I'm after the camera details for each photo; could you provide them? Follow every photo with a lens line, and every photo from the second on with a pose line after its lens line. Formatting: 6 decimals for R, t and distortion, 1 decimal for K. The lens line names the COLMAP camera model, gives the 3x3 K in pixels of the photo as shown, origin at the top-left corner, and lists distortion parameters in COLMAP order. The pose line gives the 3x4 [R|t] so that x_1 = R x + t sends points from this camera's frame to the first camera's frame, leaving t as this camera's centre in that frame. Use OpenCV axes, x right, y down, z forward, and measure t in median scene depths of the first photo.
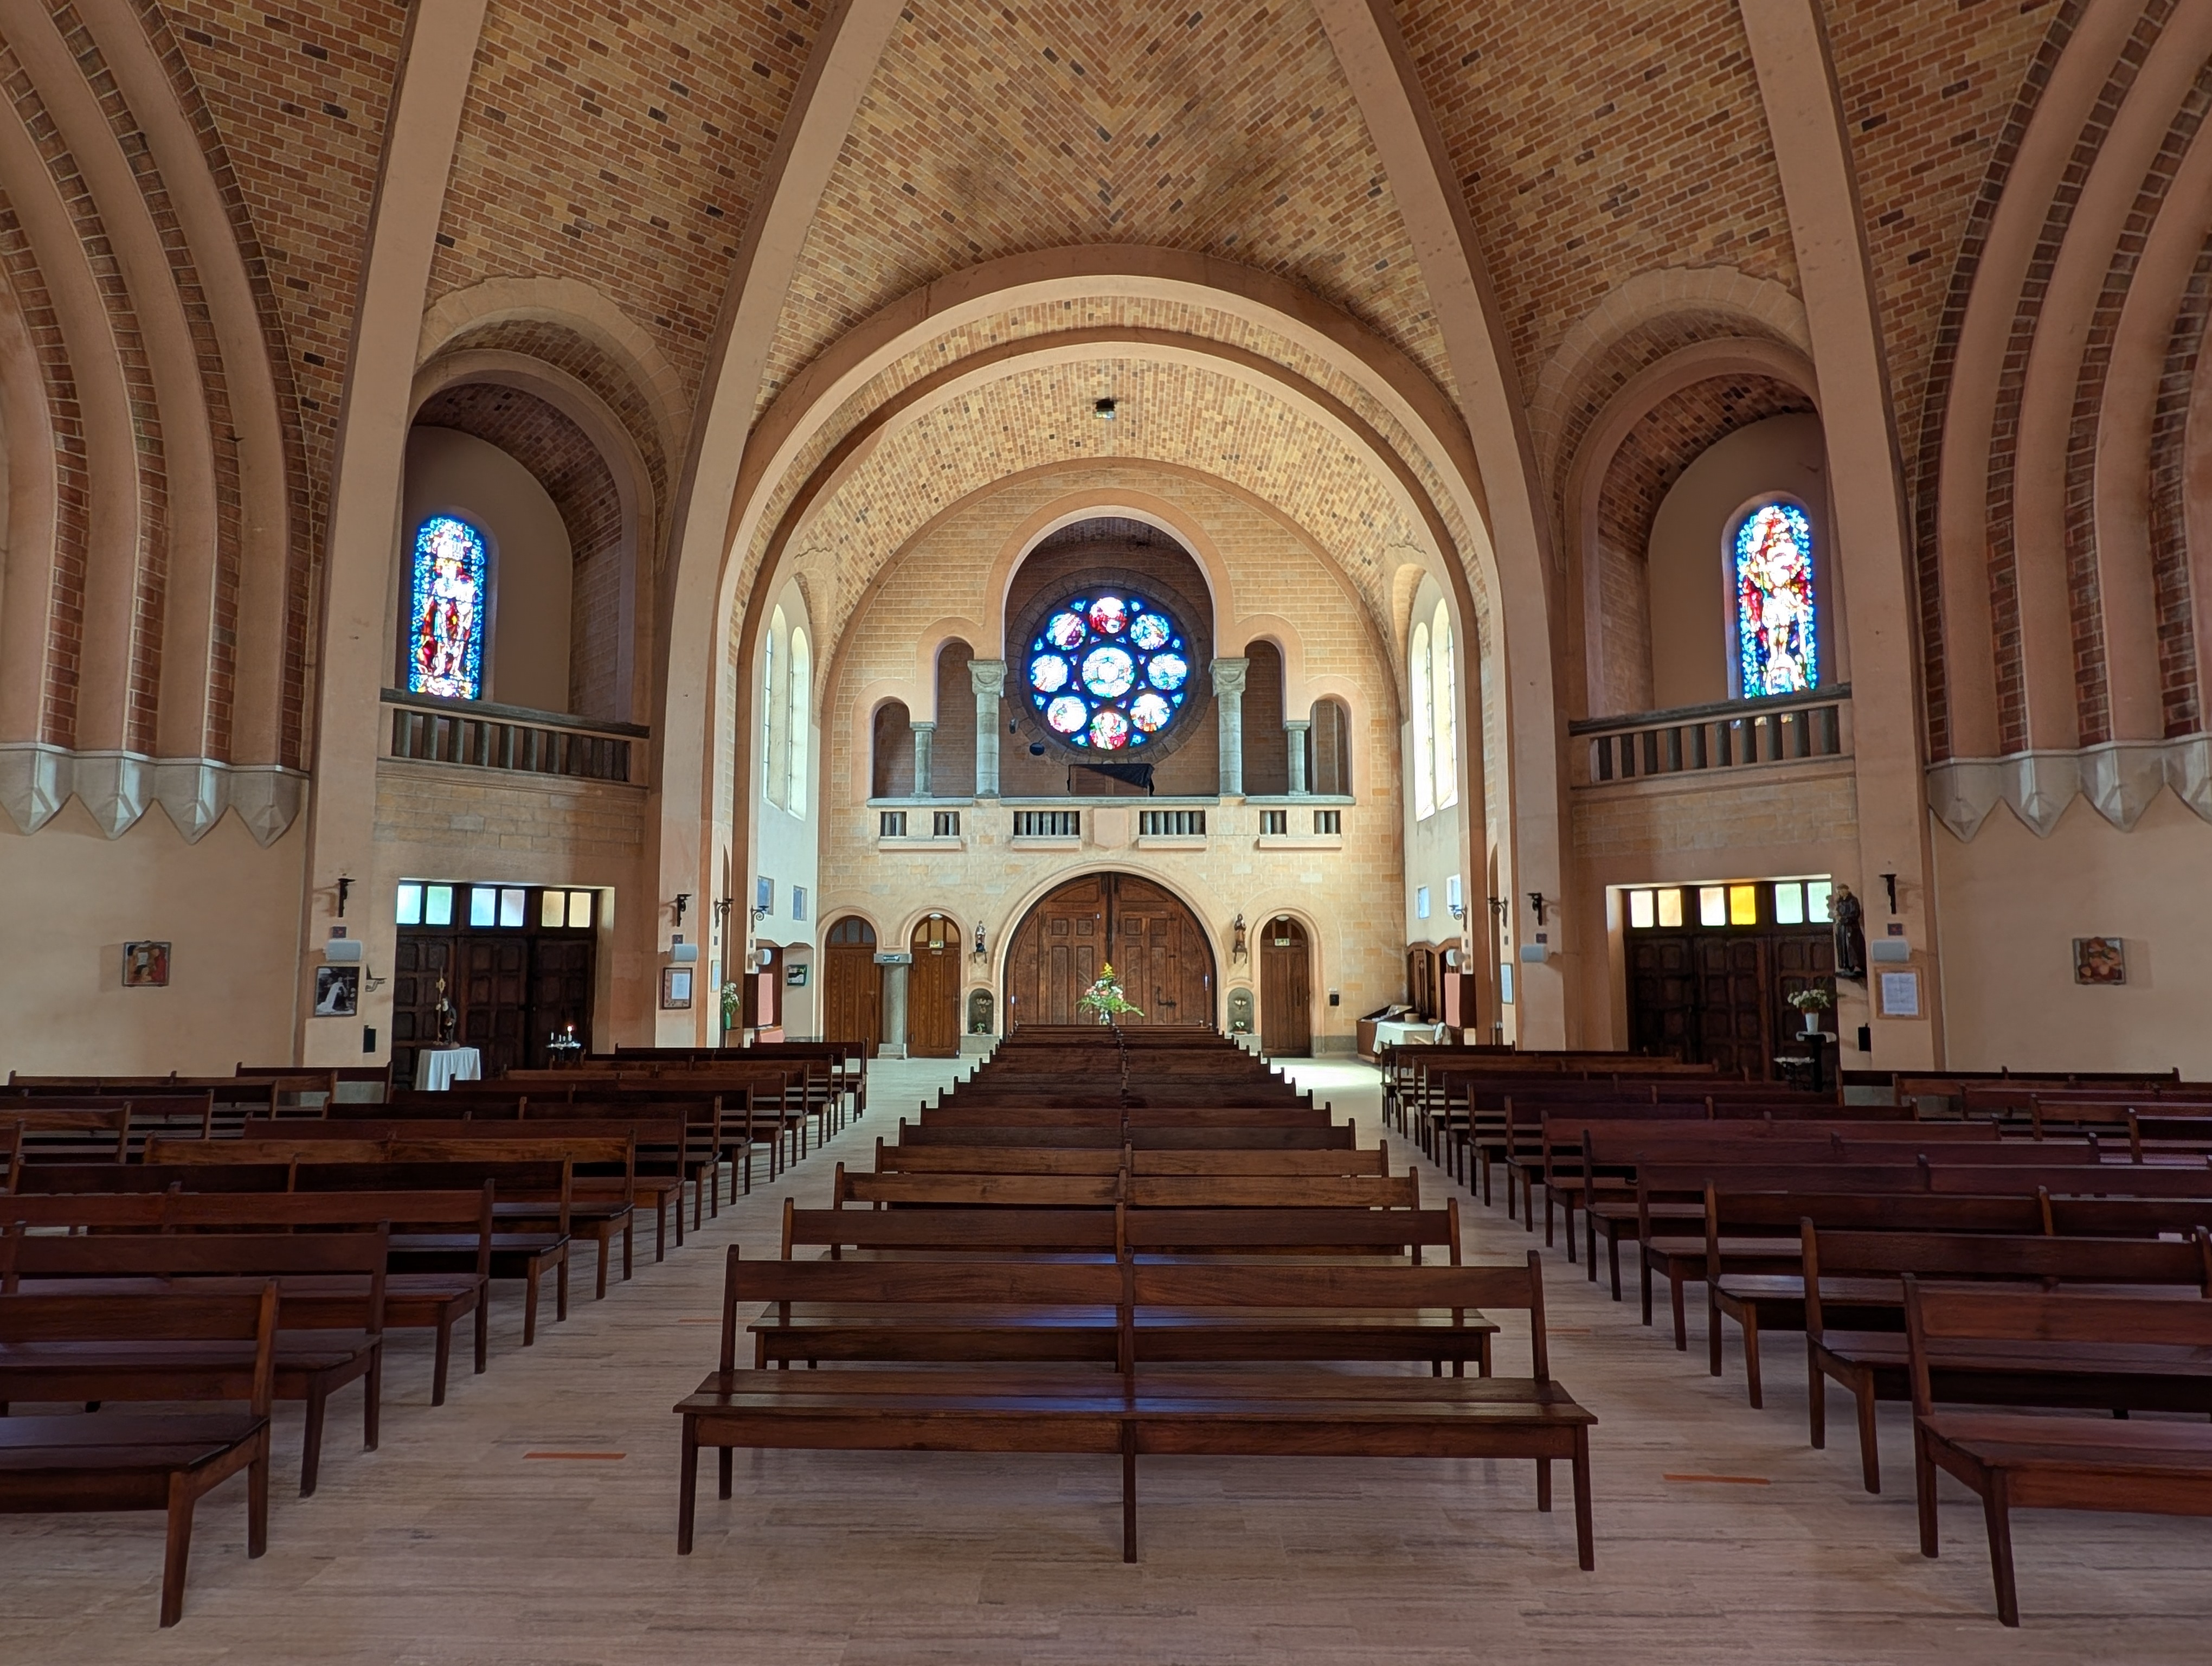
lens RADIAL K [[1232.7, 0, 1106.0], [0, 1232.7, 833.0], [0, 0, 1]] dist [0.000207, 0.000436]
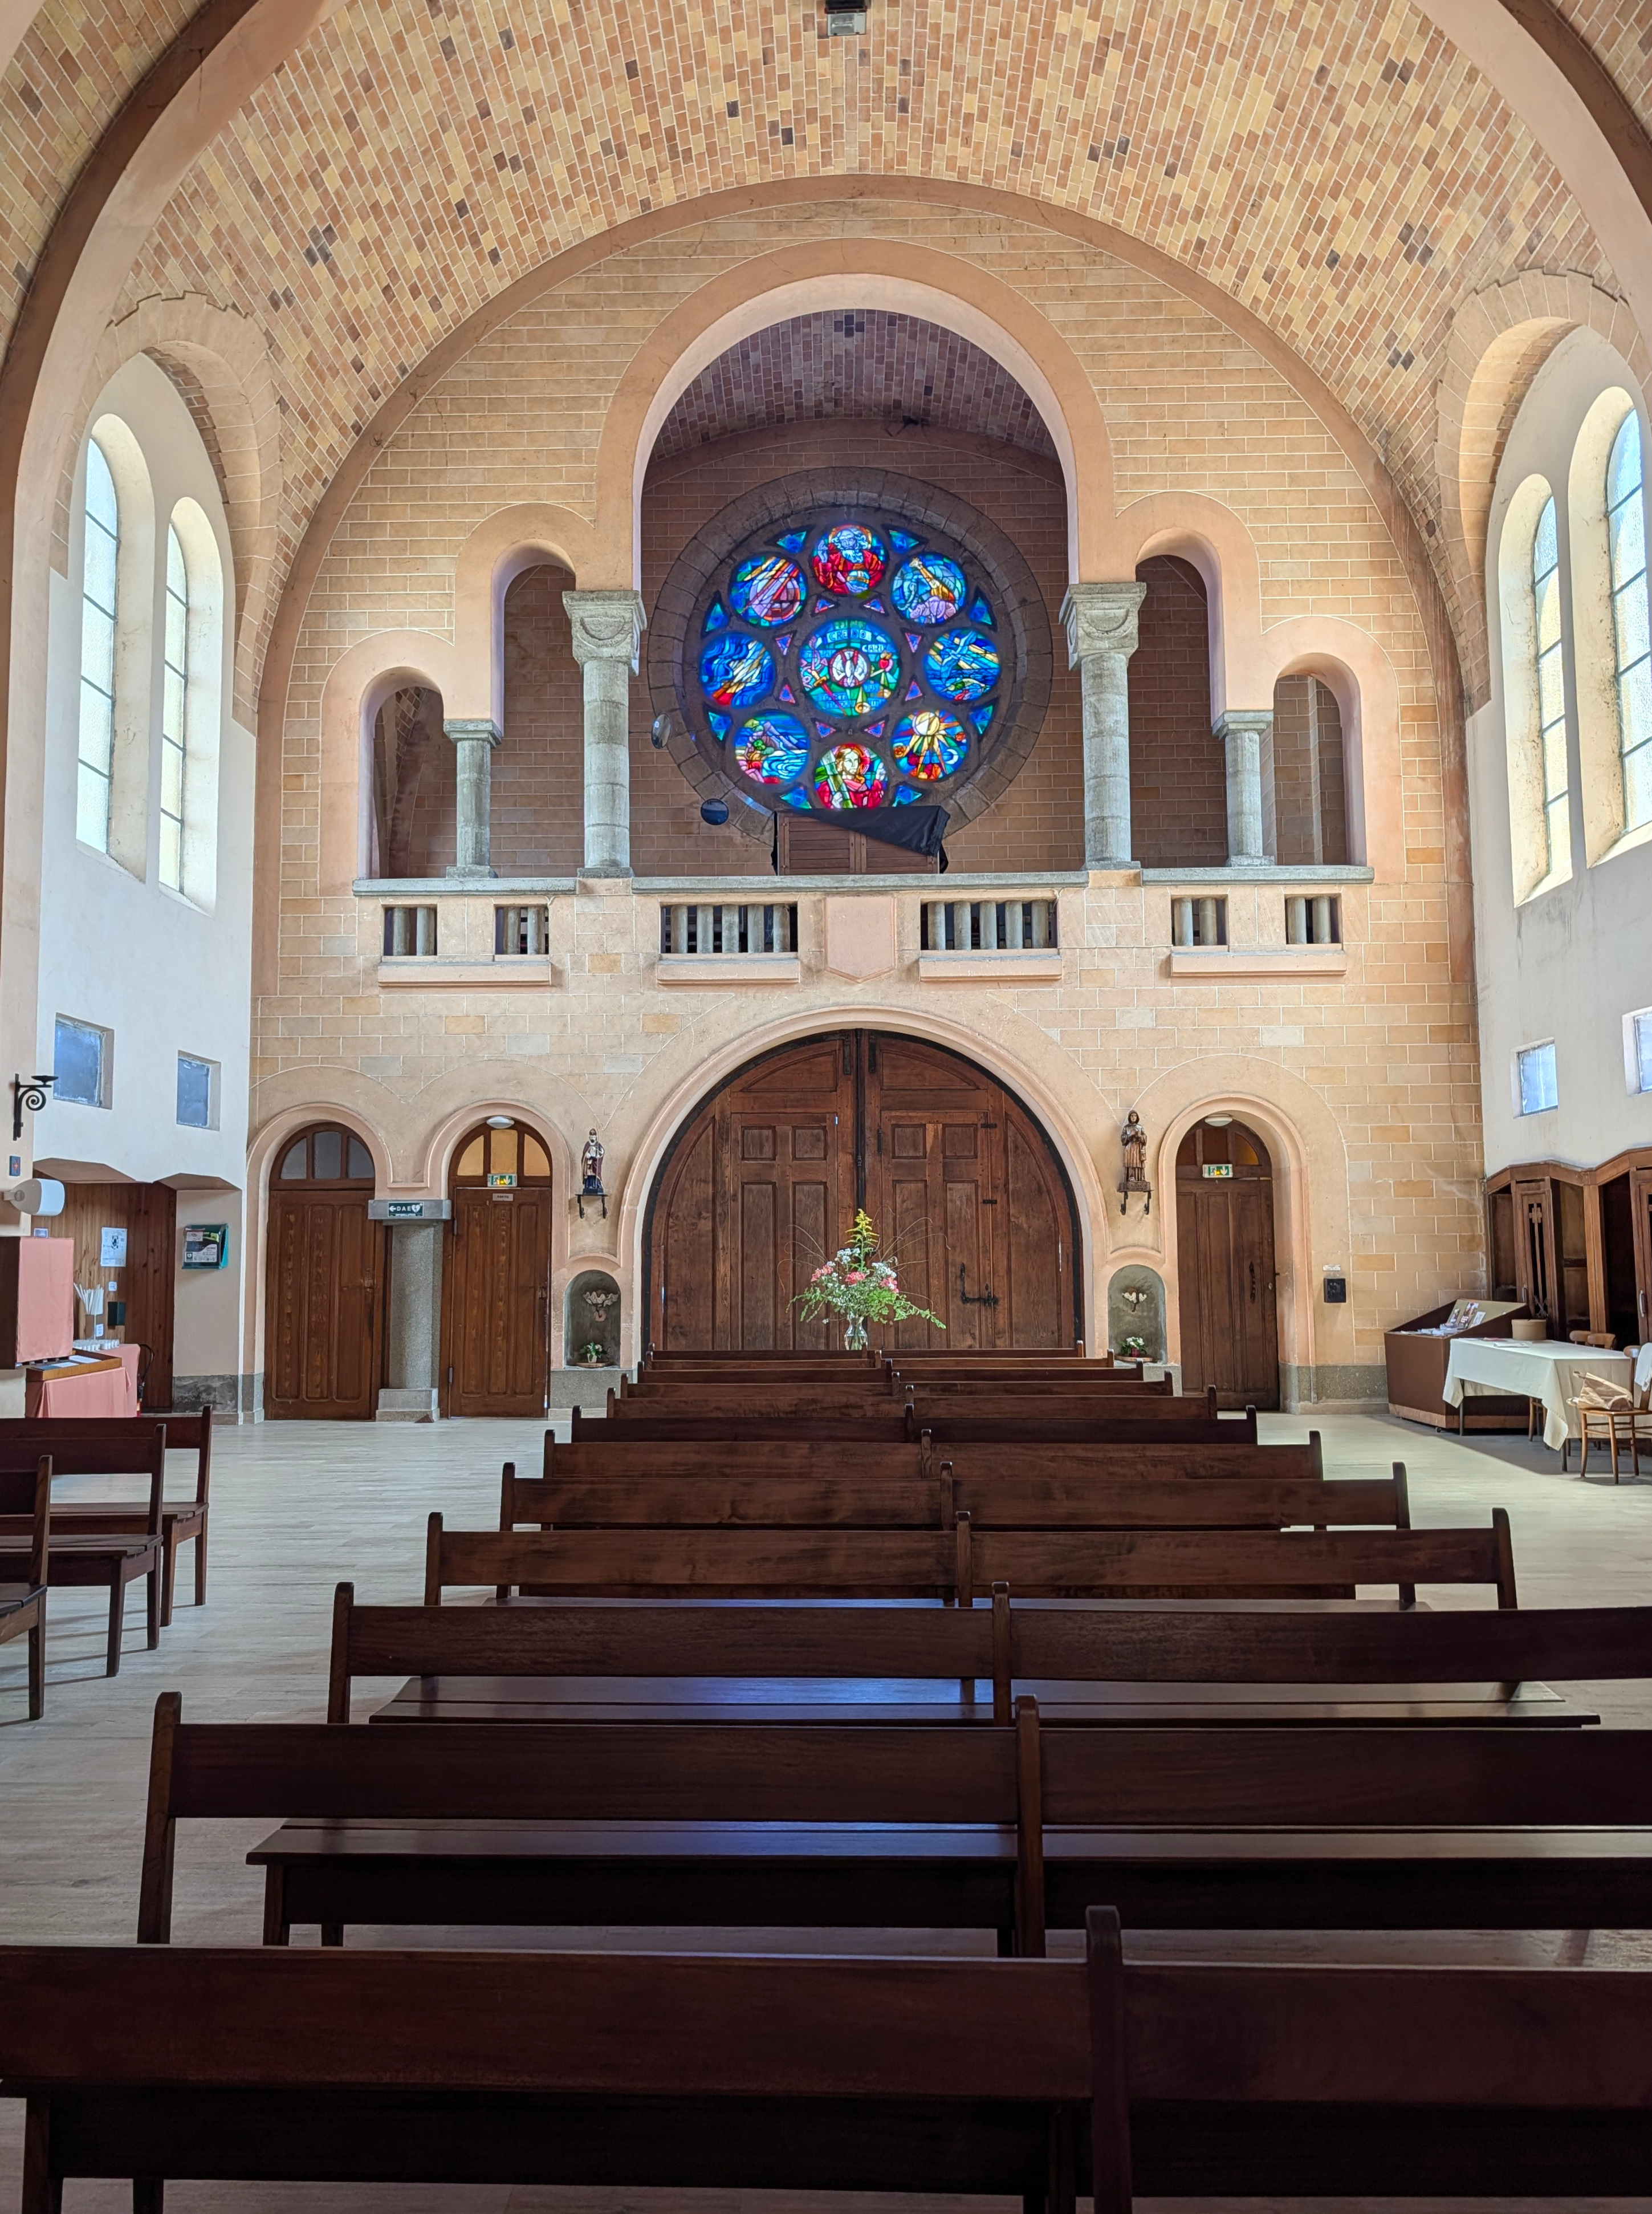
lens RADIAL K [[1295.9, 0, 826.0], [0, 1295.9, 1107.0], [0, 0, 1]] dist [0.023019, -0.001306]
pose [[0.999973, -0.007277, -0.000829, -0.010062], [0.007271, 0.999944, -0.007667, 0.066424], [0.000884, 0.007661, 0.999970, 0.491492]]
